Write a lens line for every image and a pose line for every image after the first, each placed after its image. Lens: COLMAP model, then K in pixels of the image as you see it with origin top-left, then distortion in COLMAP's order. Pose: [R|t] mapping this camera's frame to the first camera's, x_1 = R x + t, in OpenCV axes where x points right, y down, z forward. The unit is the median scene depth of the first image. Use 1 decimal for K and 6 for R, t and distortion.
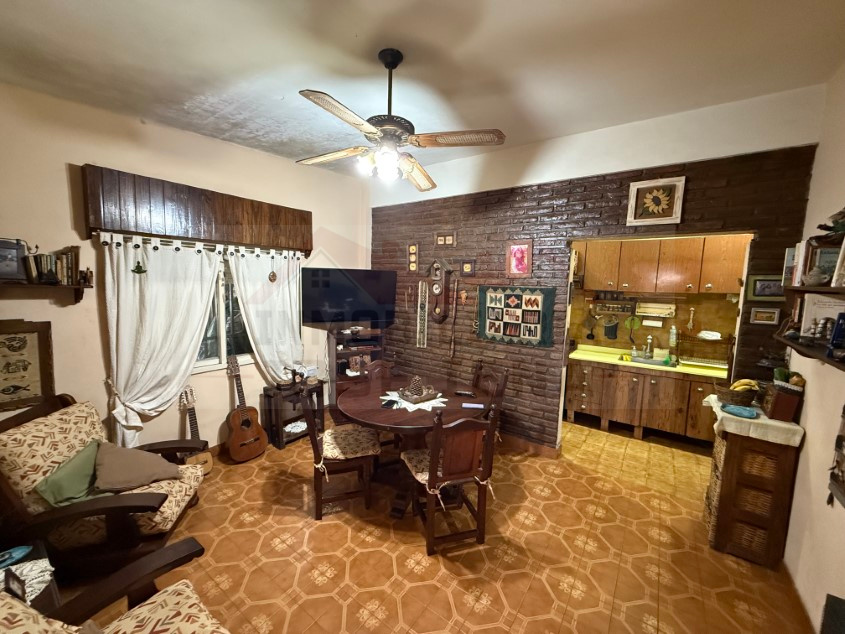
lens RADIAL K [[341.3, 0, 419.7], [0, 341.3, 315.2], [0, 0, 1]] dist [-0.001008, 0.000953]
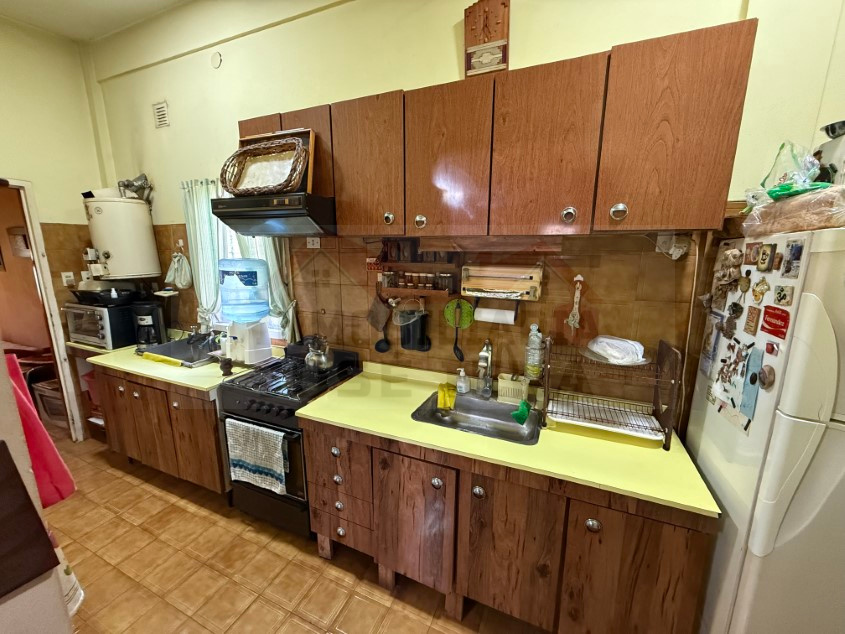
lens RADIAL K [[341.3, 0, 422.8], [0, 341.3, 316.5], [0, 0, 1]] dist [-0.001008, 0.000953]
pose [[0.976061, -0.064377, 0.207752, 0.496389], [0.042439, 0.993203, 0.108384, -0.022596], [-0.213317, -0.096972, 0.972158, 0.600421]]
